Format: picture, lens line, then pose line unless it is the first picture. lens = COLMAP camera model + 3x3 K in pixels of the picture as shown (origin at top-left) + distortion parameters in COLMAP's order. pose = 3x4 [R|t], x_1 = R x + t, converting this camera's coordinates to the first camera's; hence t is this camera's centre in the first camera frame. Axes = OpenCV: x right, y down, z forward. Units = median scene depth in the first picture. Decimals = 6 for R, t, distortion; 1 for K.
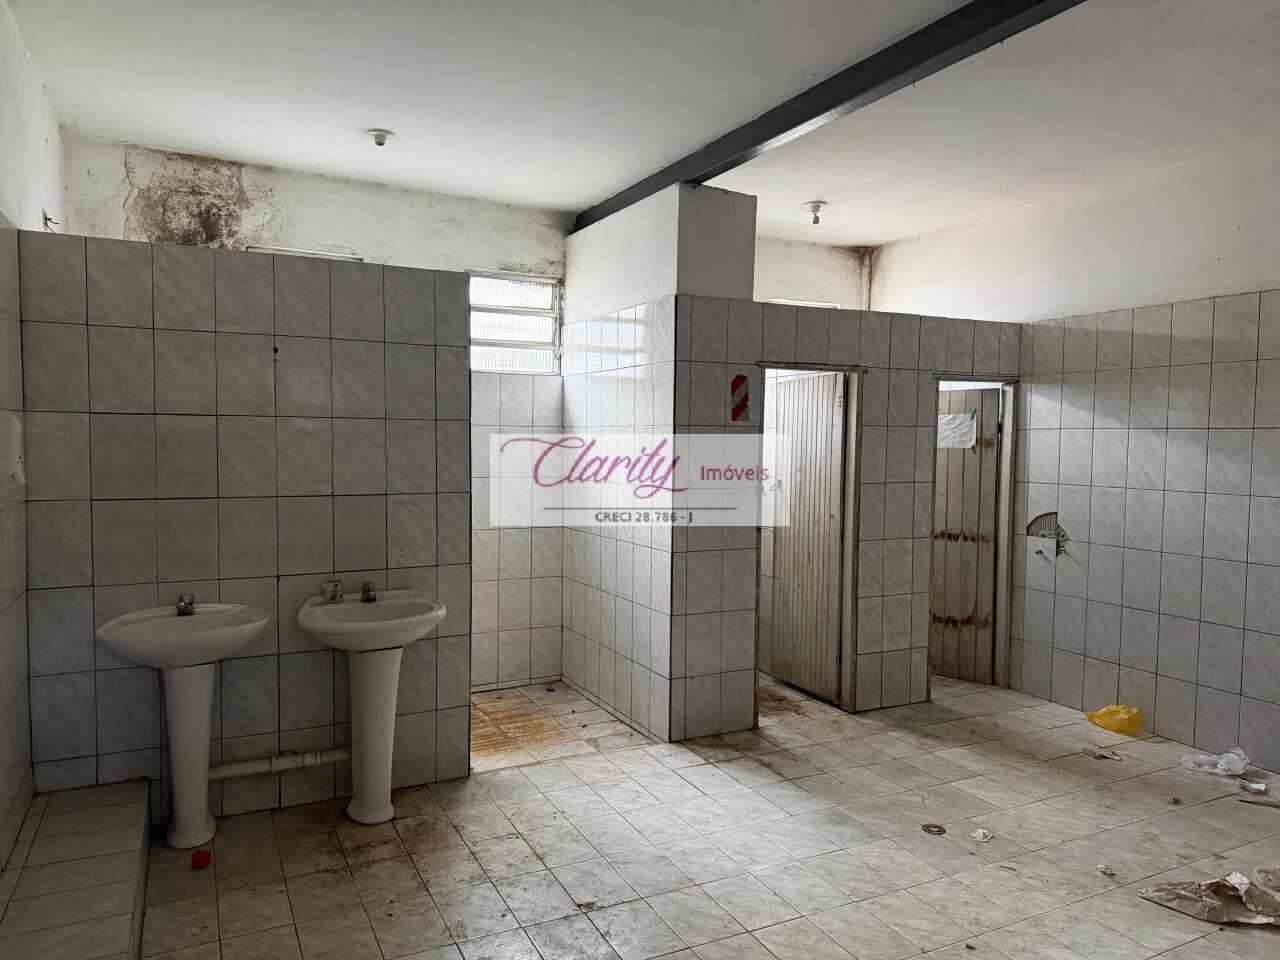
lens RADIAL K [[895.6, 0, 640.0], [0, 895.6, 480.0], [0, 0, 1]] dist [0.090507, -0.121393]
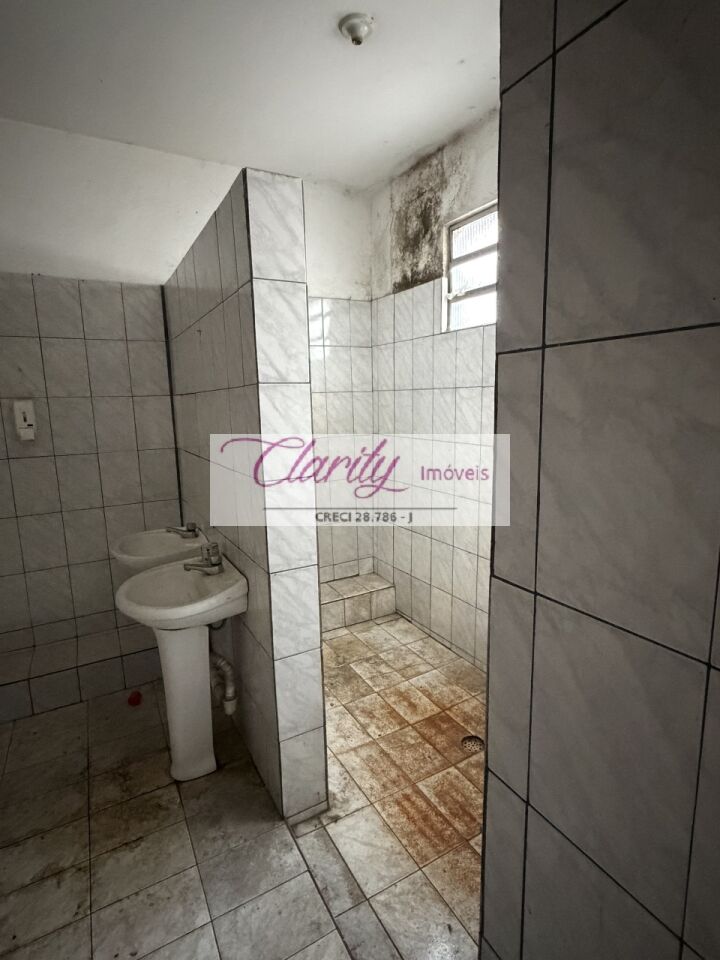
lens RADIAL K [[488.7, 0, 360.0], [0, 488.7, 480.0], [0, 0, 1]] dist [-0.002306, -0.000824]
pose [[0.045691, 0.143531, -0.988591, 0.183674], [-0.027275, 0.989434, 0.142393, -0.040236], [0.998583, 0.020458, 0.049123, 0.902752]]
